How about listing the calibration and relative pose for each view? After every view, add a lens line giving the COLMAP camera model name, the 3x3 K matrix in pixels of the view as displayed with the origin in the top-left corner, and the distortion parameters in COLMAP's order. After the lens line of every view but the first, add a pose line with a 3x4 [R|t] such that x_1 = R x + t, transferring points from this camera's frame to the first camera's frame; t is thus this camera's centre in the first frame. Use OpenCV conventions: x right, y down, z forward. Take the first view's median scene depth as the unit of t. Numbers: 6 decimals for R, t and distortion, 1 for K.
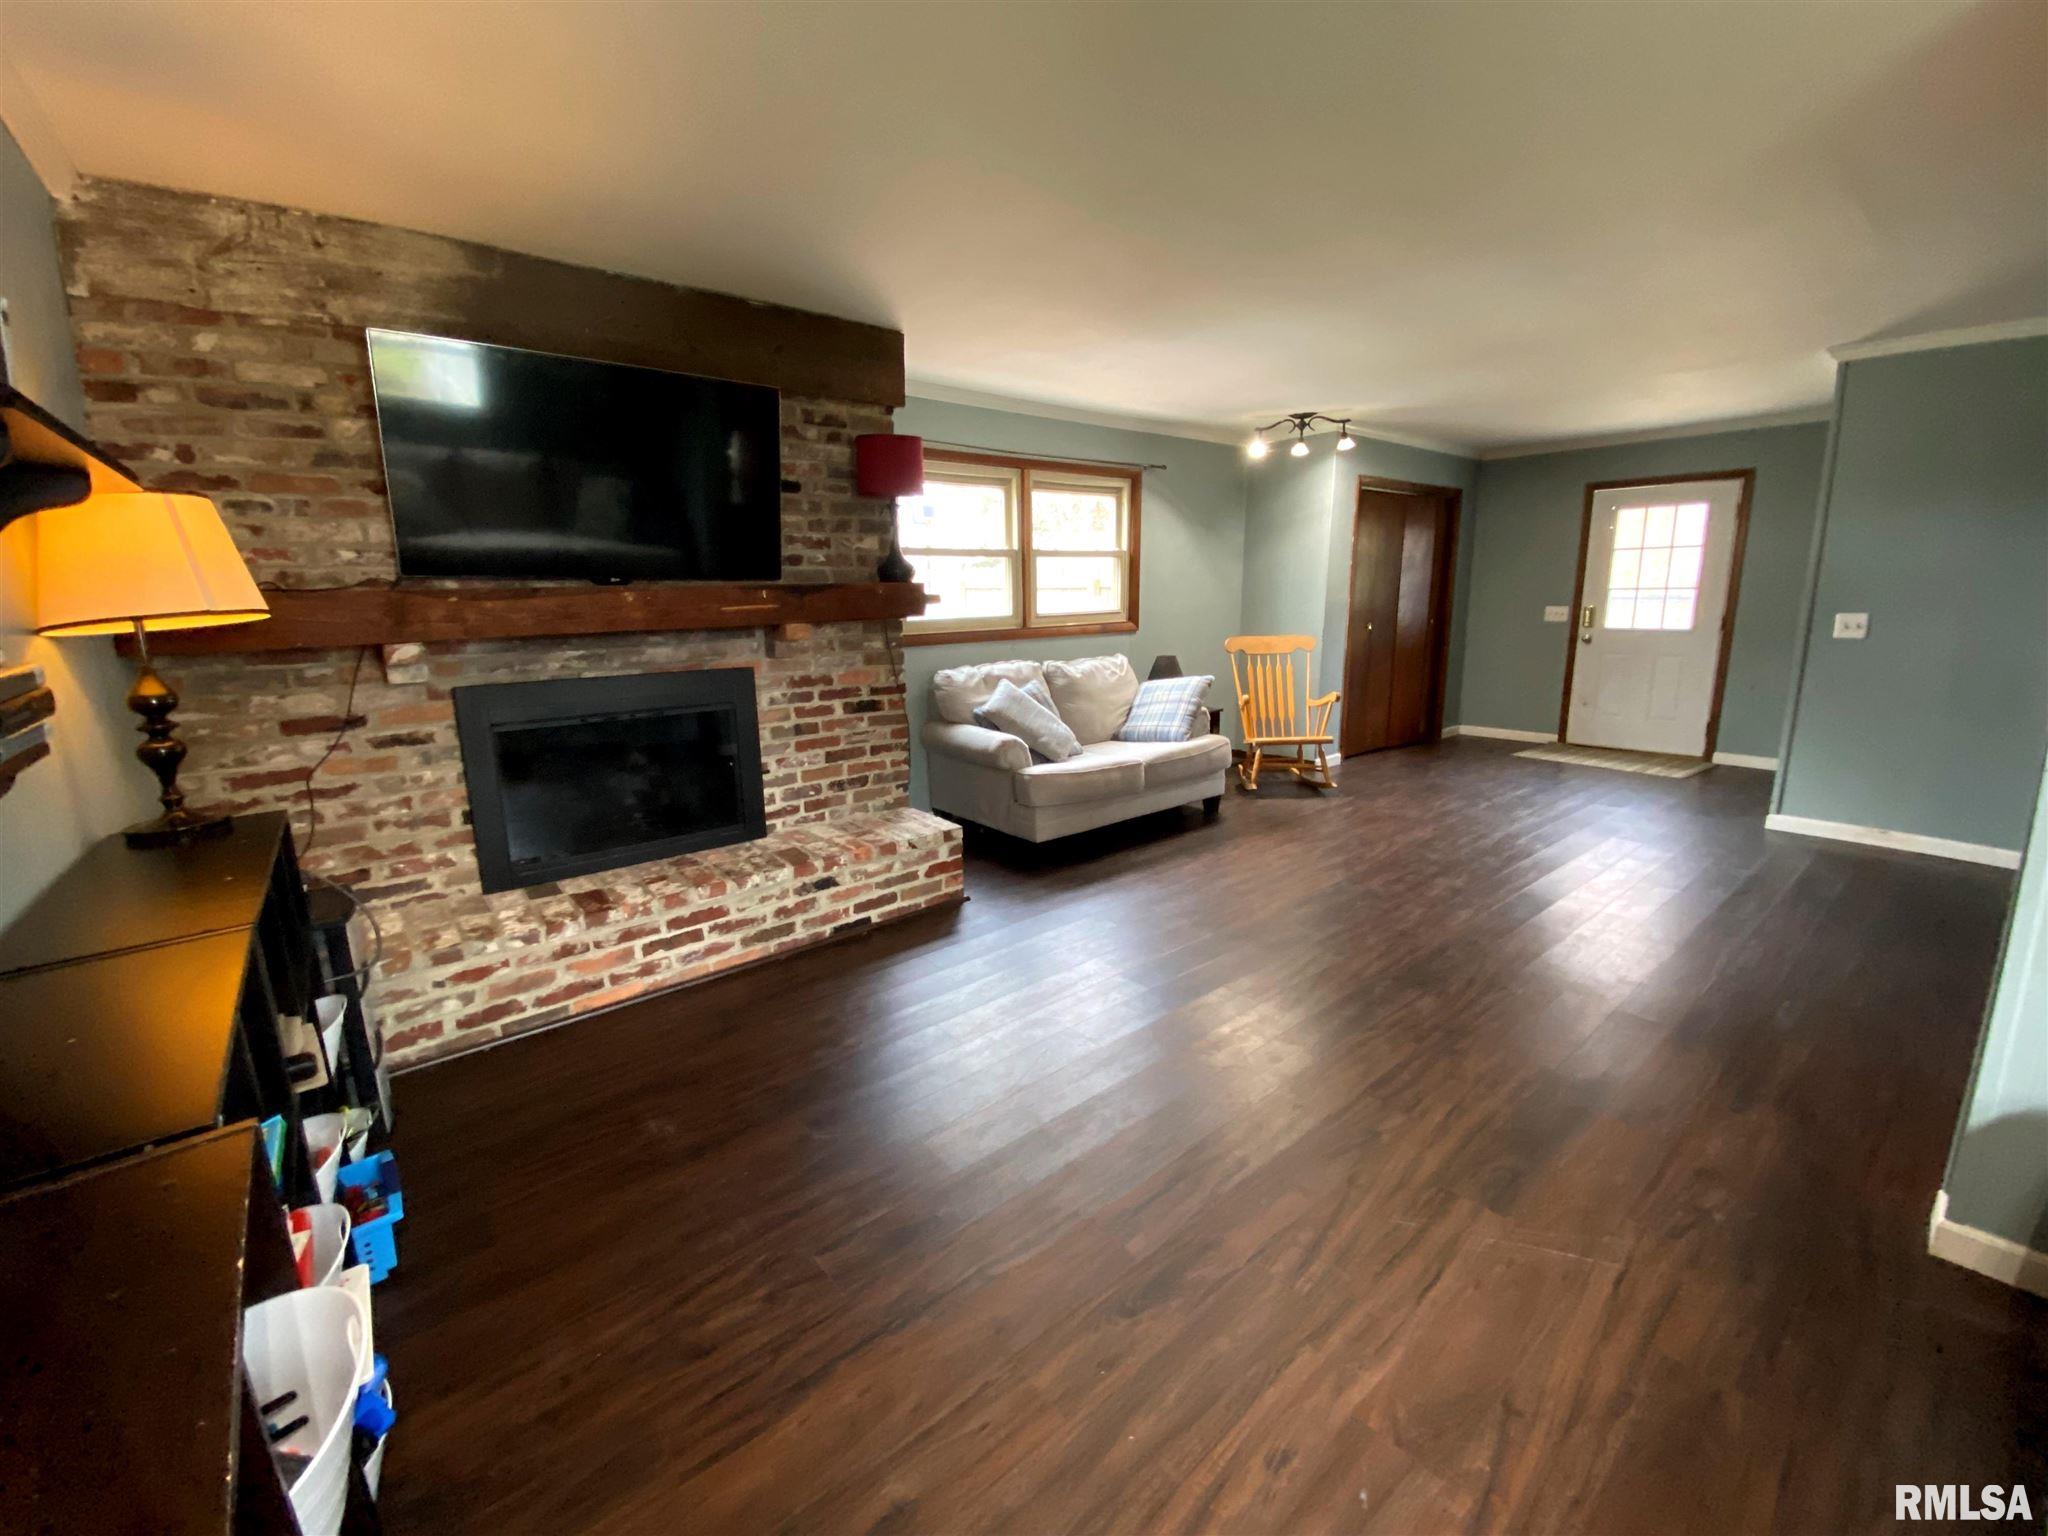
lens RADIAL K [[827.3, 0, 1024.0], [0, 827.3, 768.0], [0, 0, 1]] dist [0.029759, -0.019676]
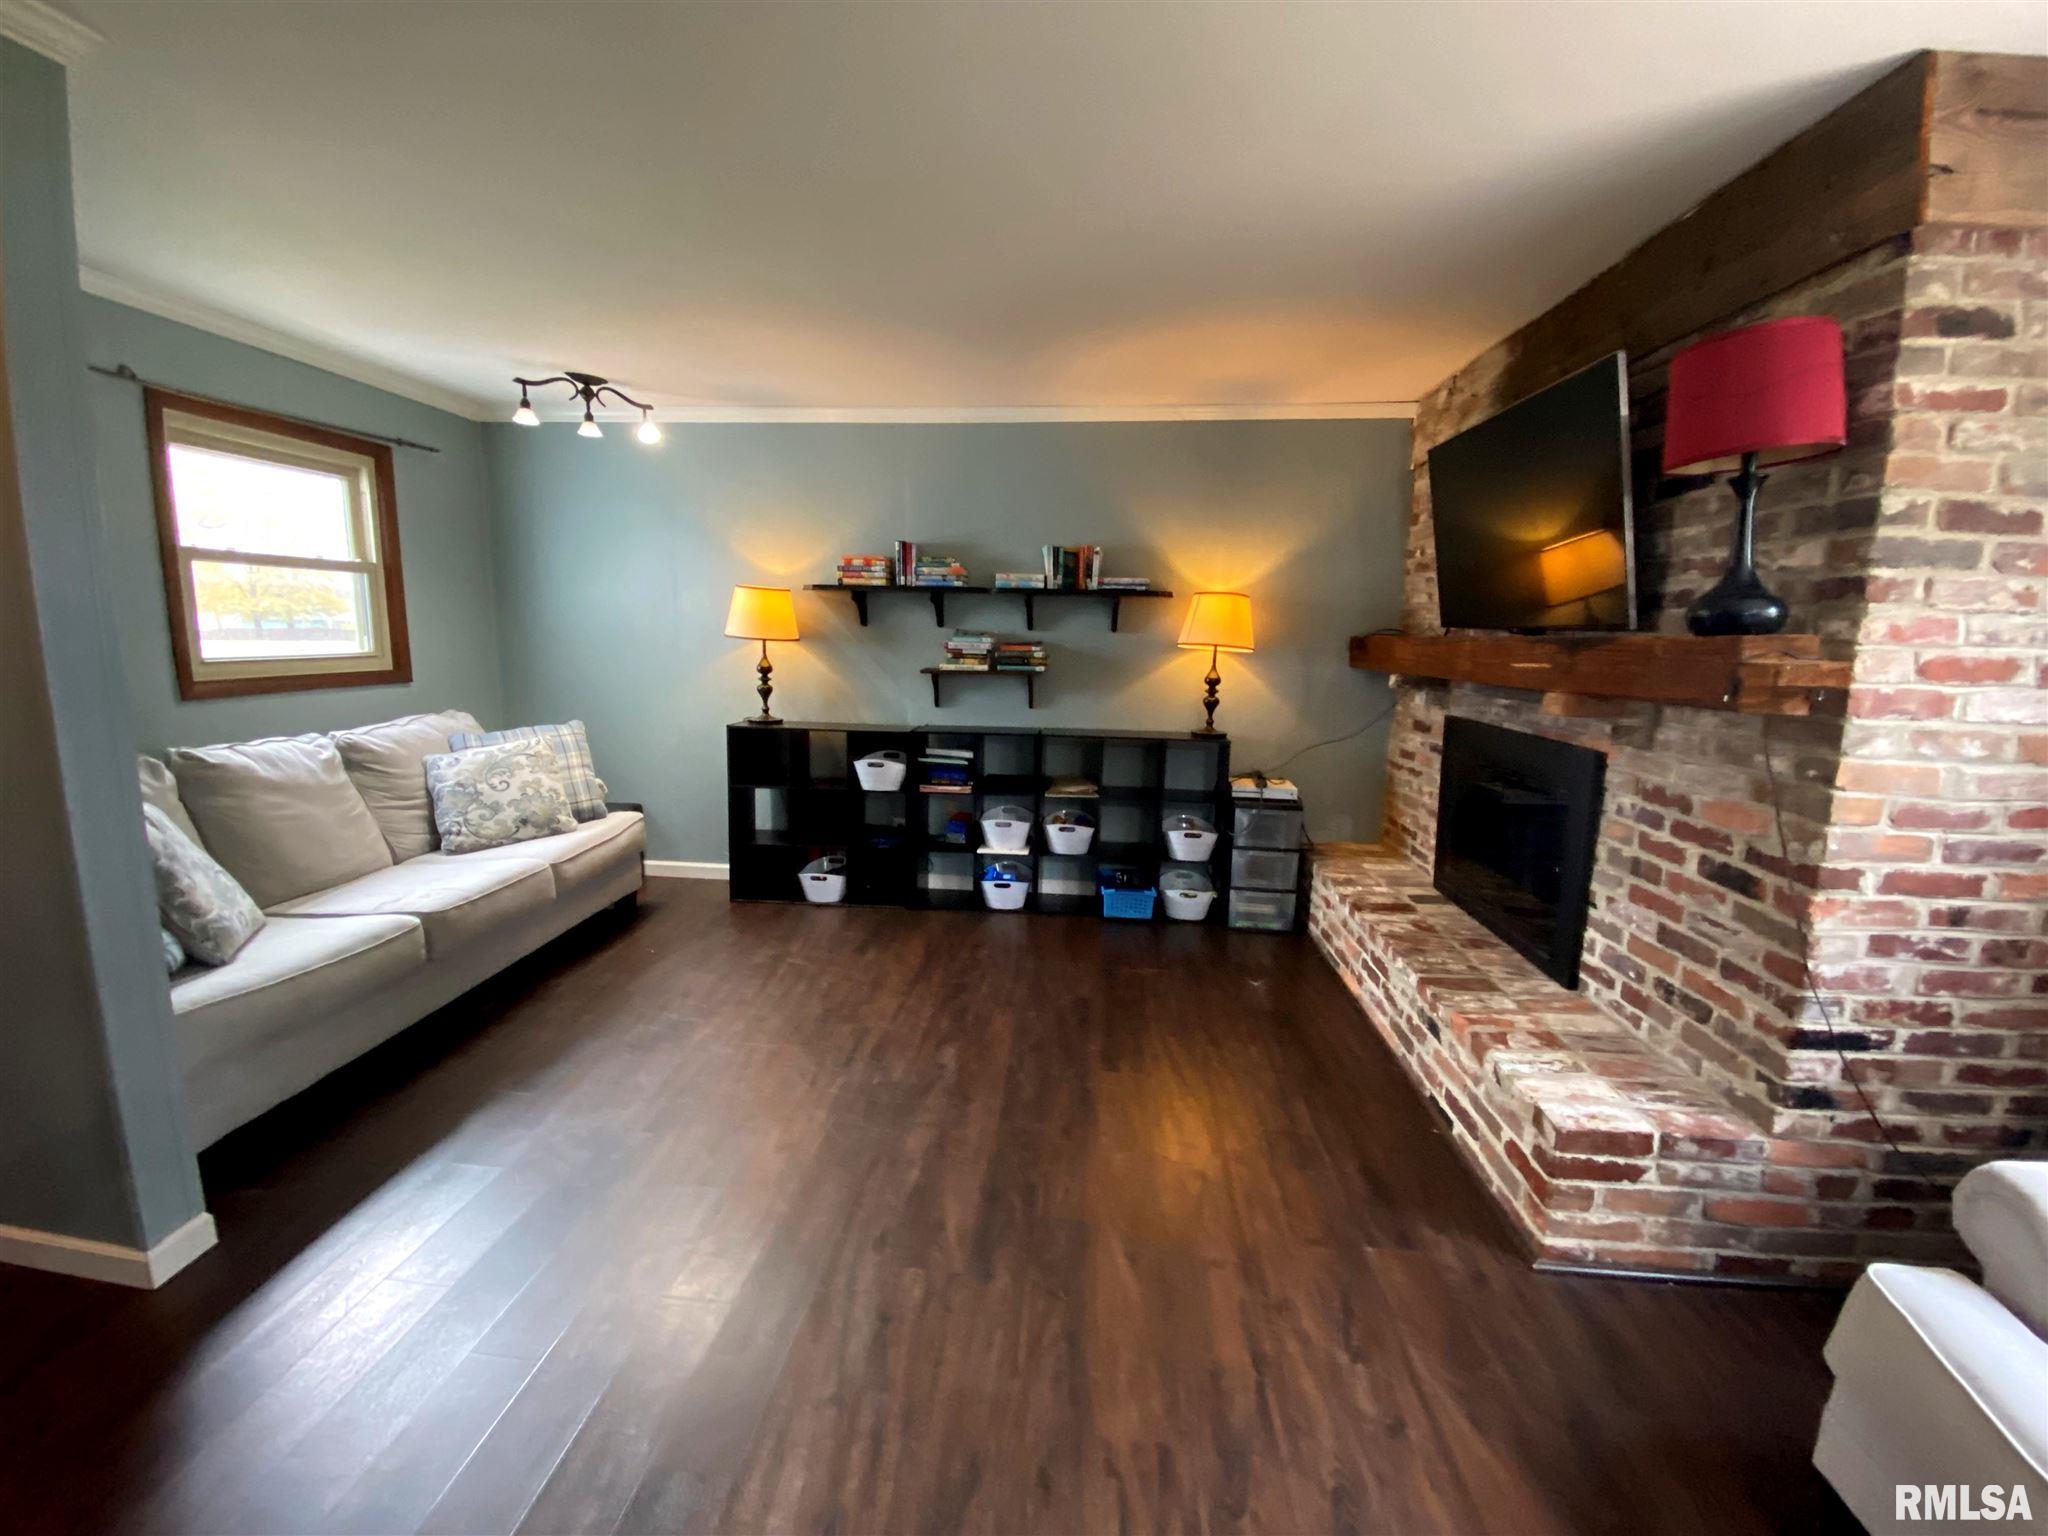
lens RADIAL K [[827.3, 0, 1024.0], [0, 827.3, 768.0], [0, 0, 1]] dist [0.029759, -0.019676]
pose [[-0.704214, 0.117566, -0.700186, 0.484382], [-0.159337, 0.934869, 0.317225, -0.241434], [0.691878, 0.334960, -0.639615, 1.055409]]
